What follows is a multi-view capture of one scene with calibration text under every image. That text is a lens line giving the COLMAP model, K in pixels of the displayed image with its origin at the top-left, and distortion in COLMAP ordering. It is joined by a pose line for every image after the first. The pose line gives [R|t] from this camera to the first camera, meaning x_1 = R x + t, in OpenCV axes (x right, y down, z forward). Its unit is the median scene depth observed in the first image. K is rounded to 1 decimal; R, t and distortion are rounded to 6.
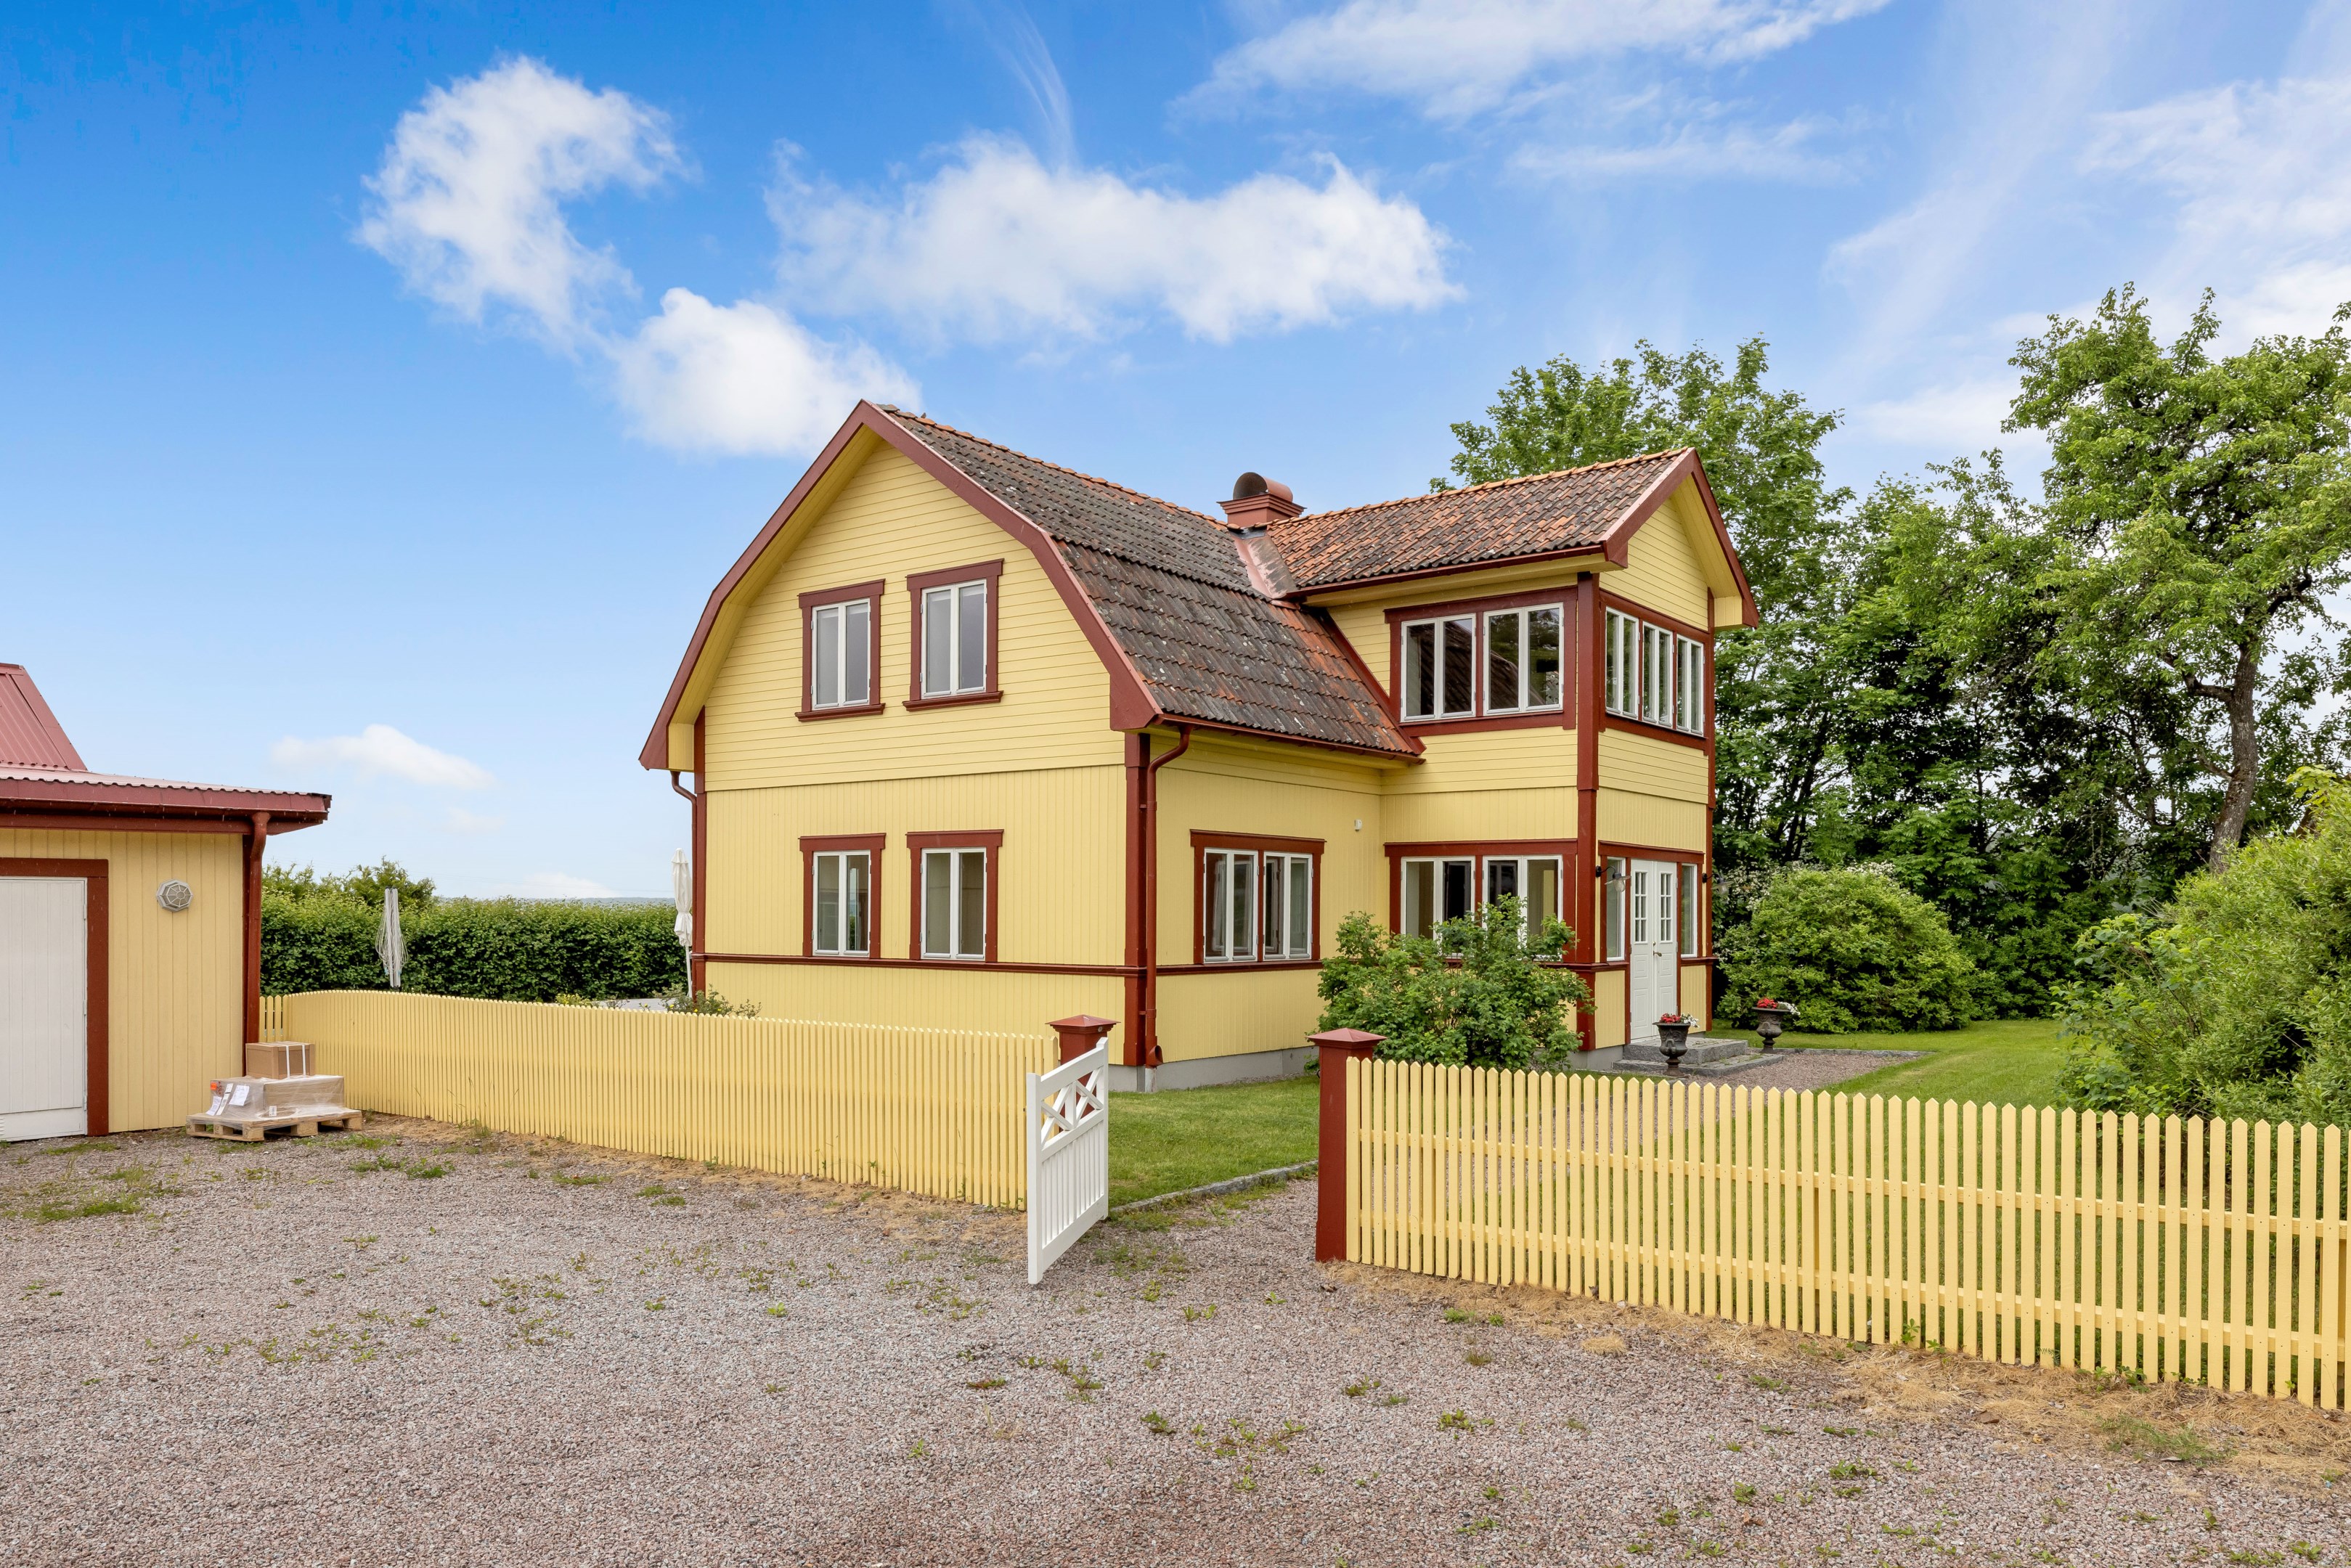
lens RADIAL K [[1576.9, 0, 1175.9], [0, 1576.9, 904.9], [0, 0, 1]] dist [0.001722, -0.000427]
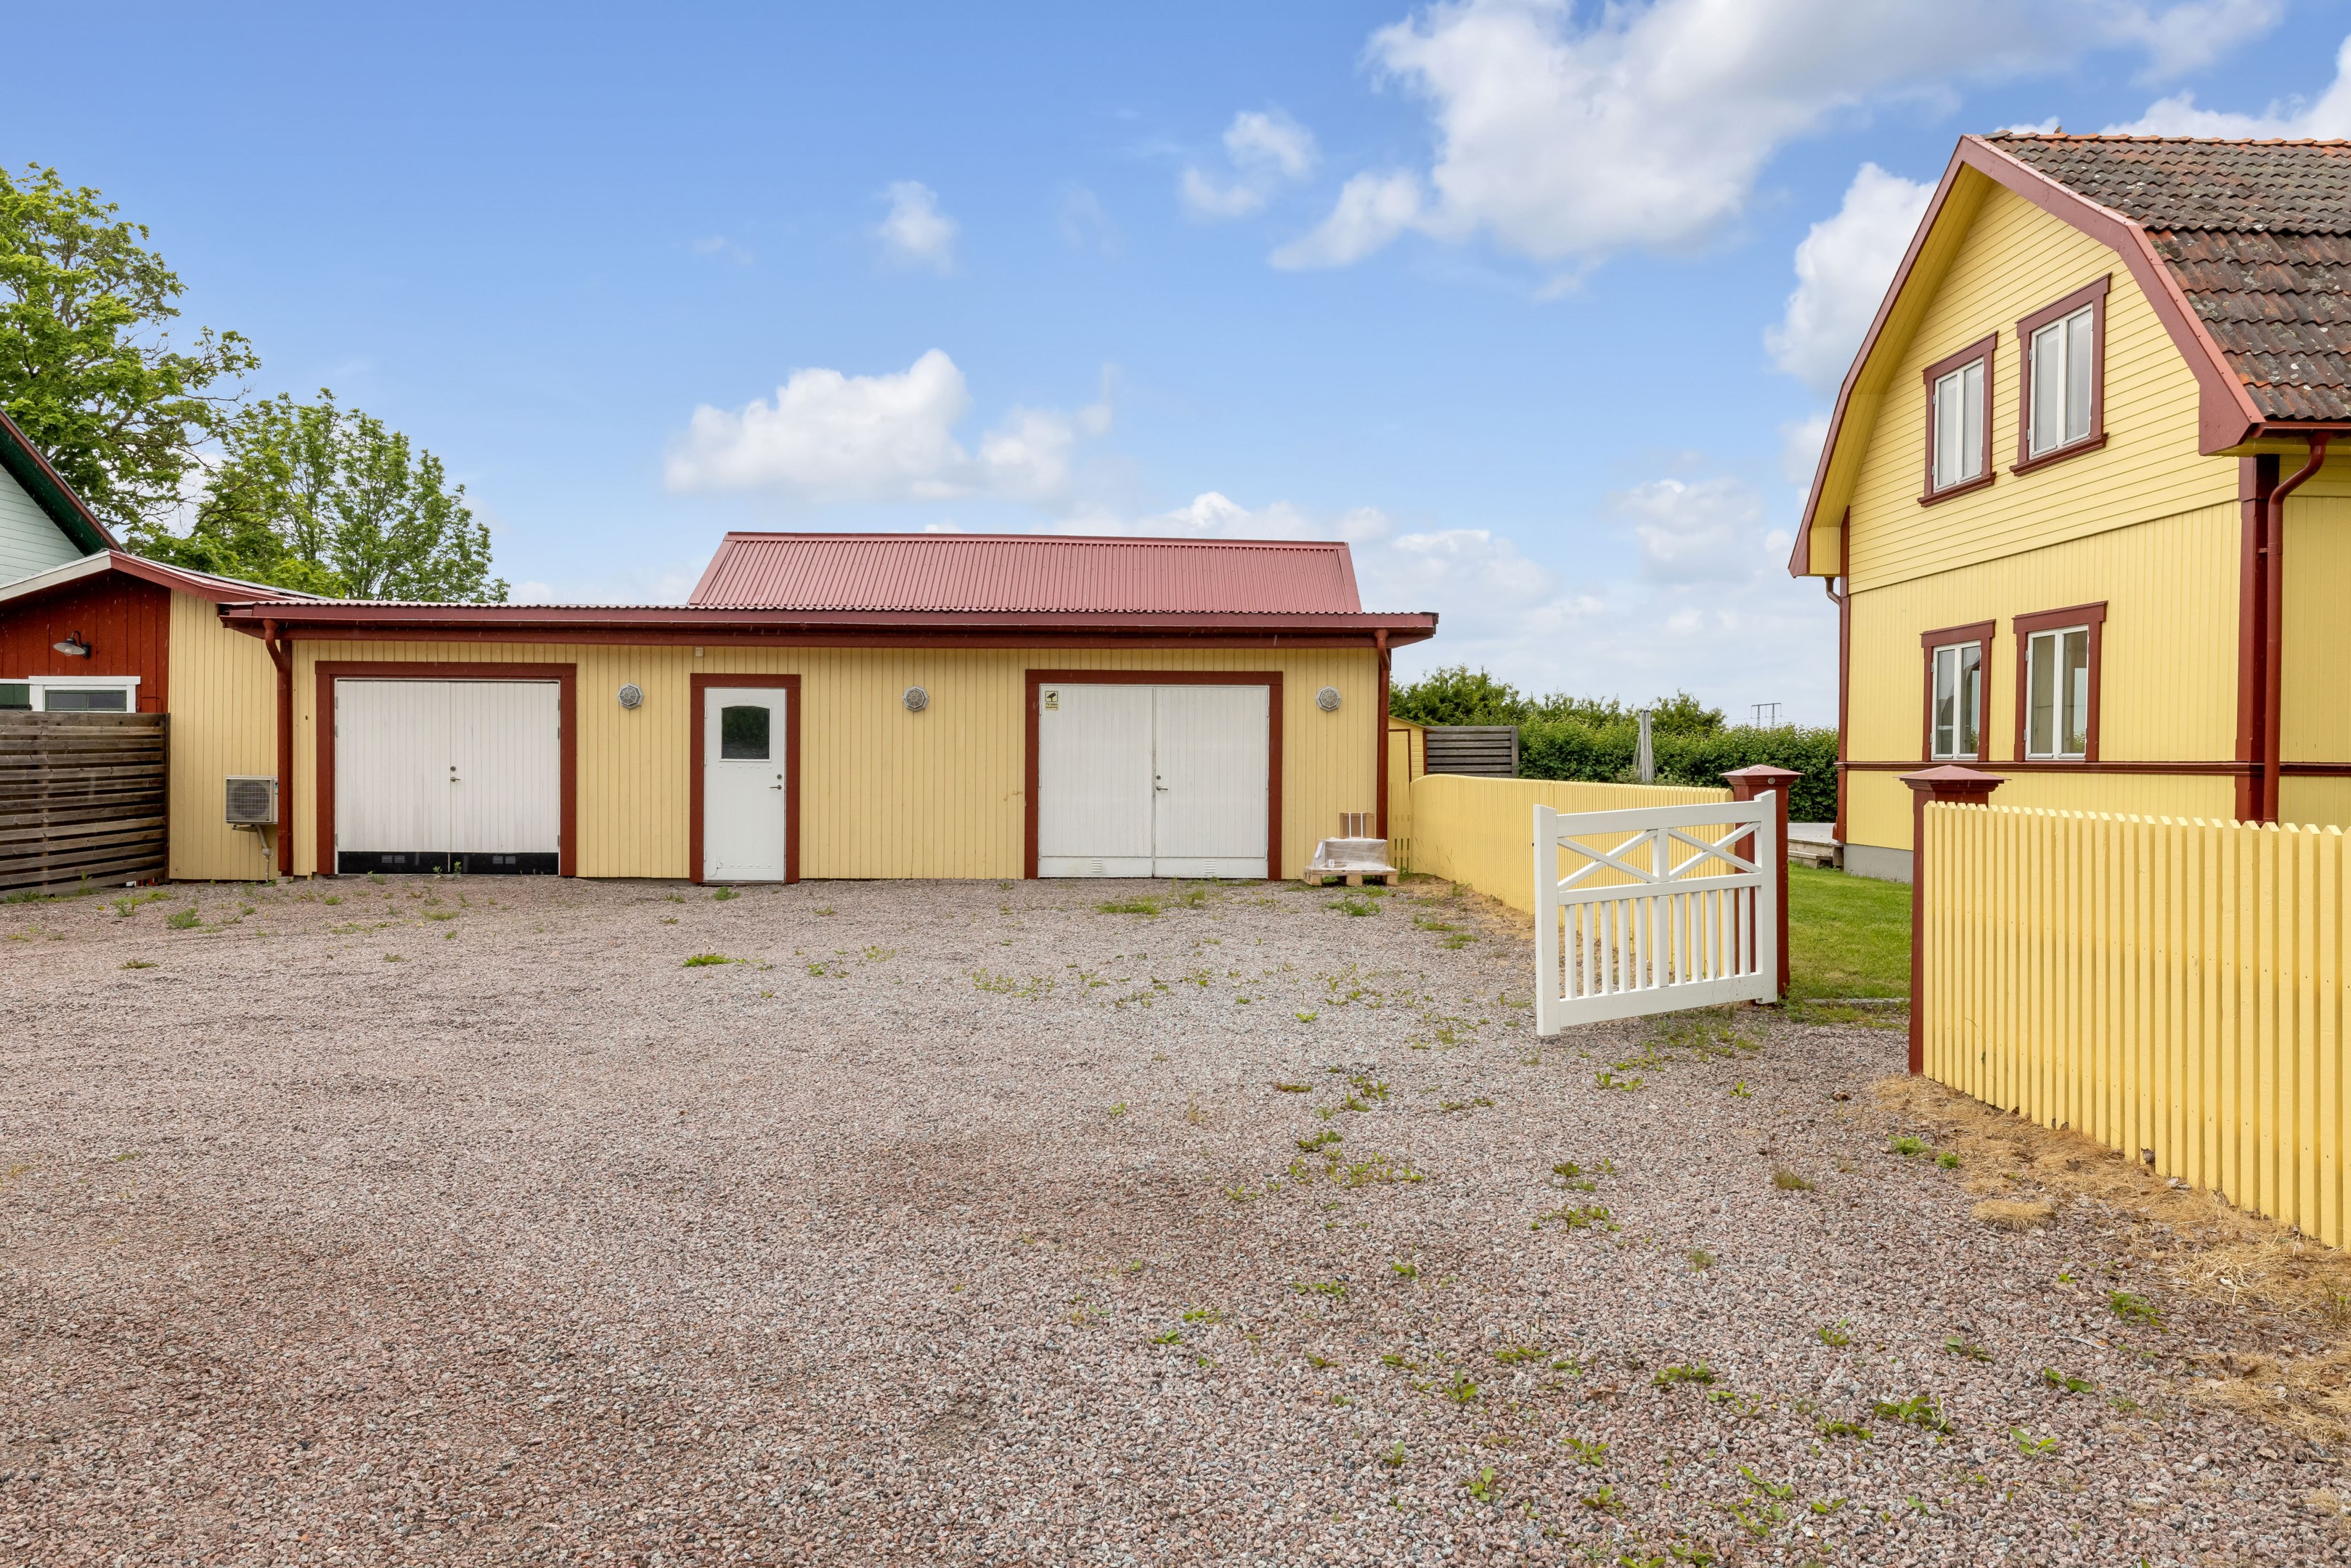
lens RADIAL K [[1499.5, 0, 1175.5], [0, 1499.5, 751.6], [0, 0, 1]] dist [-0.002464, -0.001165]
pose [[0.609869, -0.001620, -0.792501, 0.189193], [-0.004021, 0.999979, -0.005139, 0.032767], [0.792492, 0.006321, 0.609850, 0.122196]]
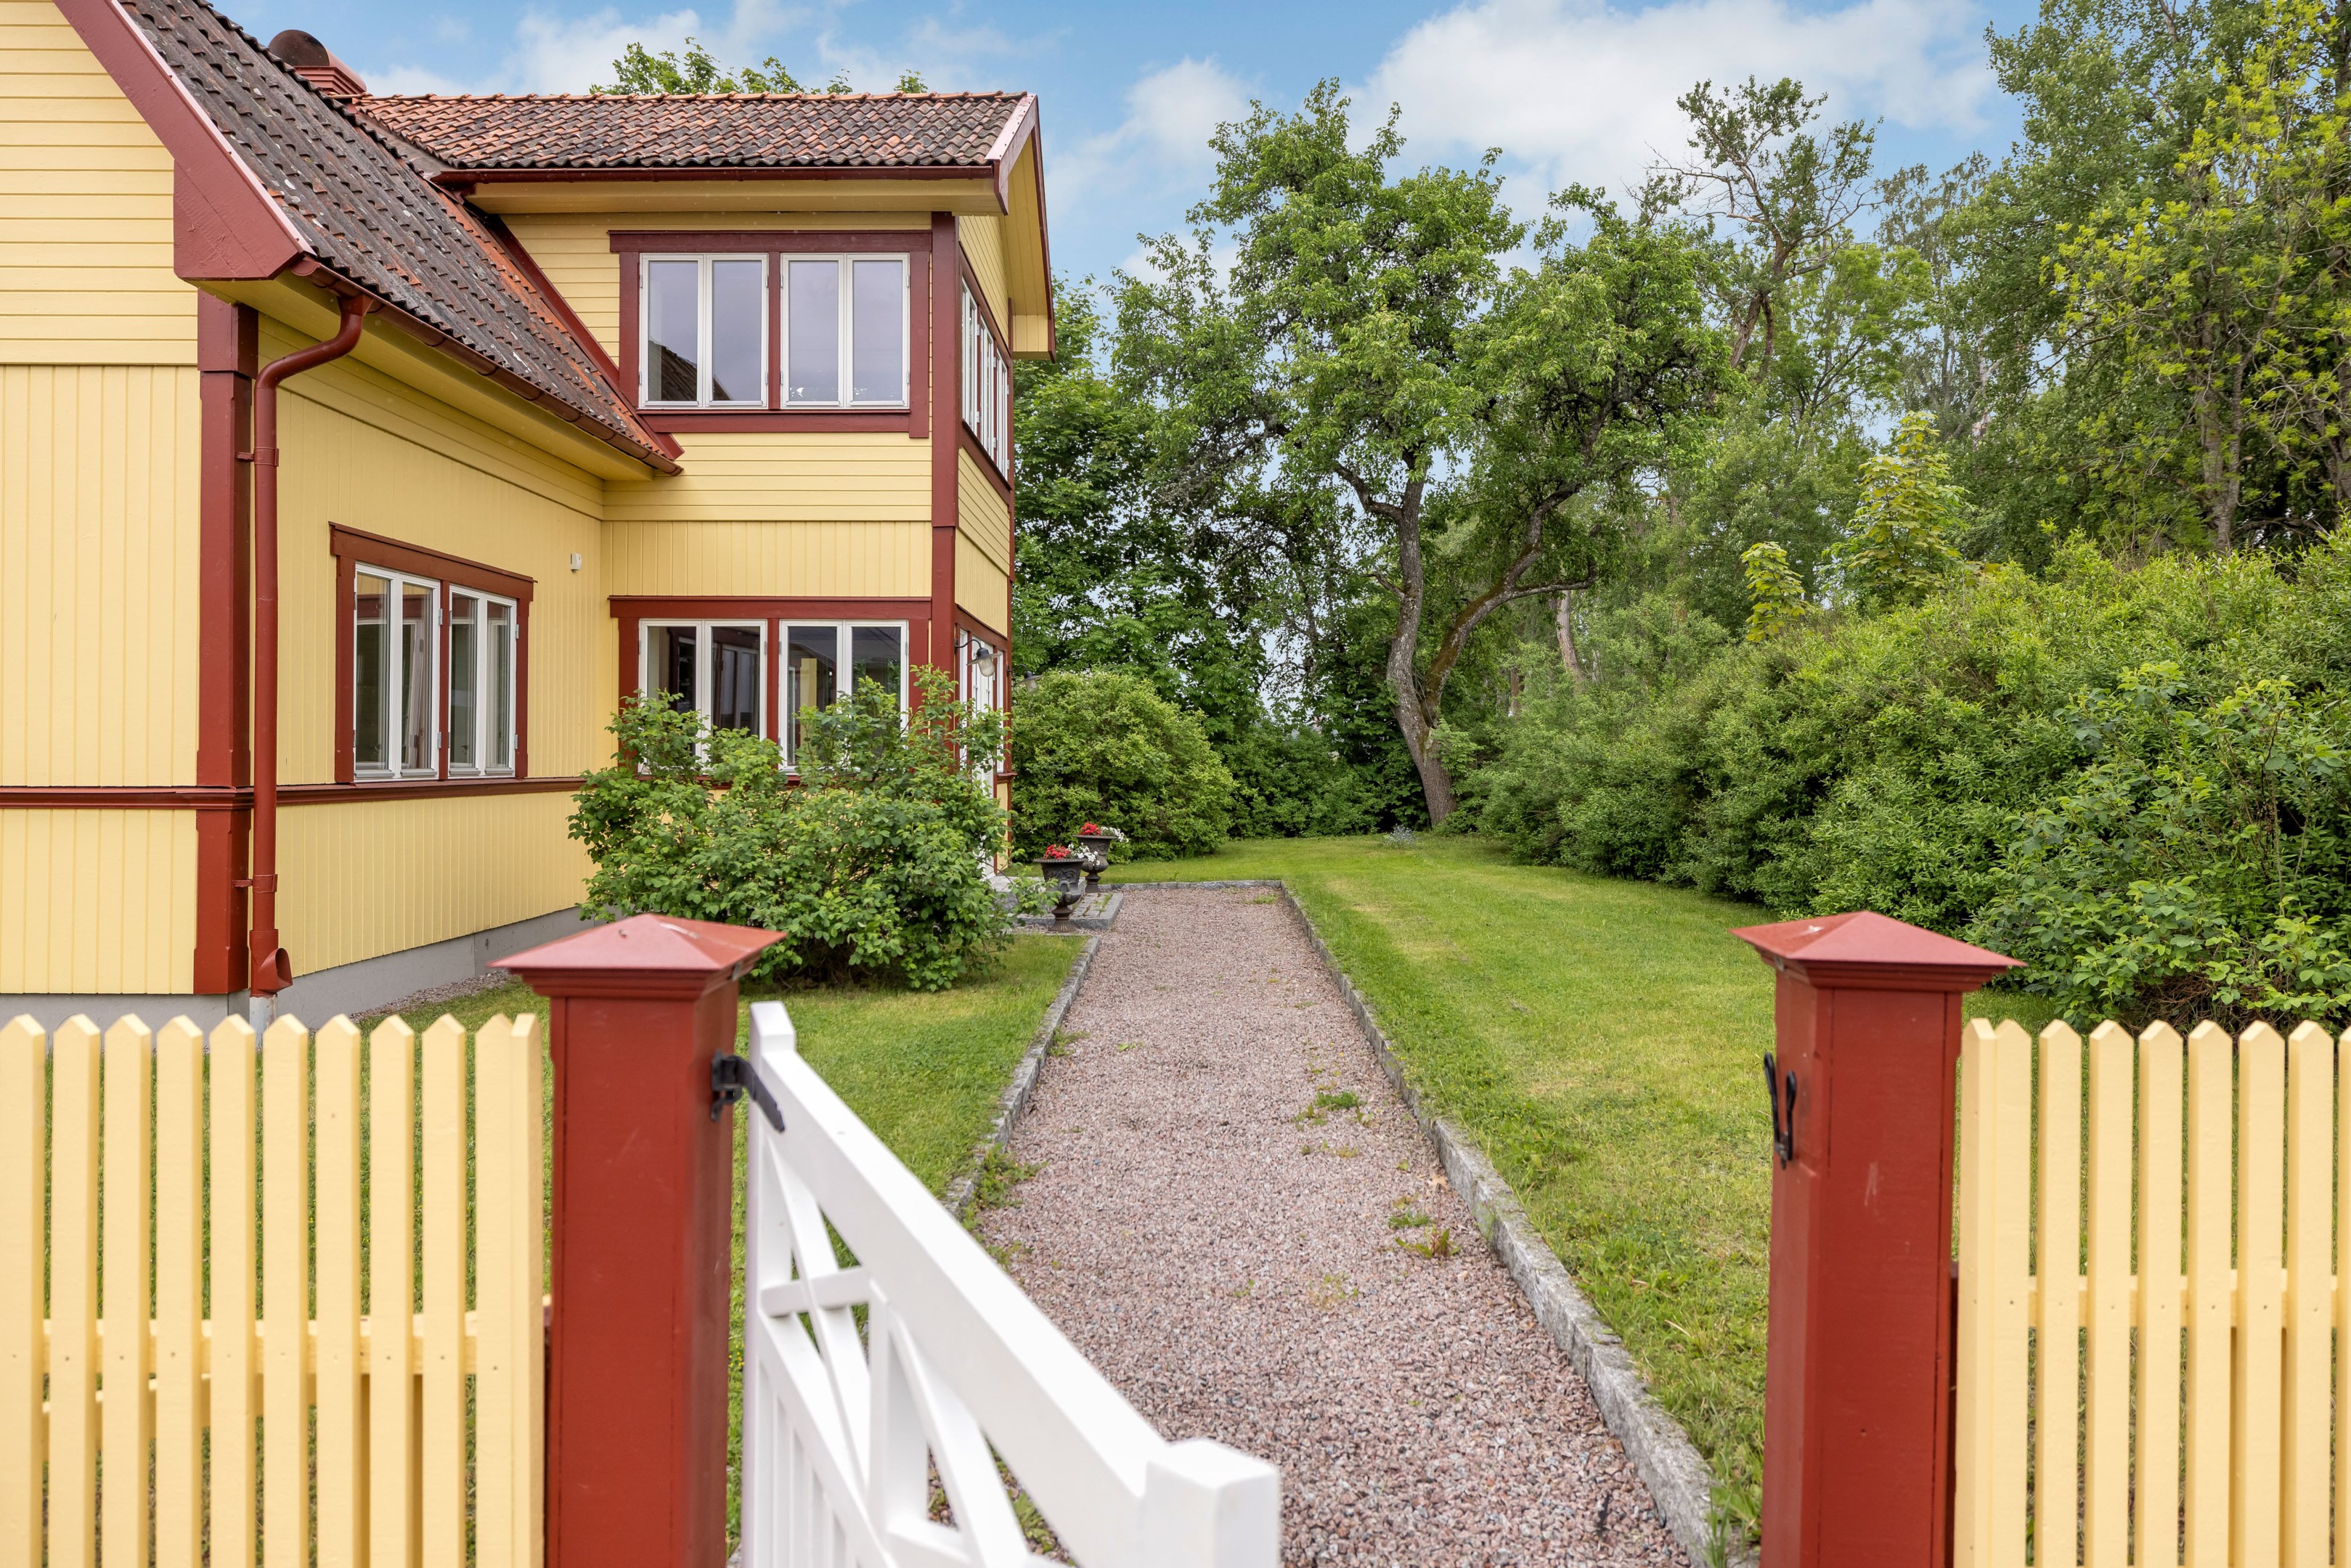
lens RADIAL K [[1559.7, 0, 1176.4], [0, 1559.7, 745.7], [0, 0, 1]] dist [-0.002881, 0.003831]
pose [[0.796175, 0.002685, 0.605060, -0.068225], [-0.004085, 0.999991, 0.000938, 0.020482], [-0.605052, -0.003219, 0.796179, 0.367427]]
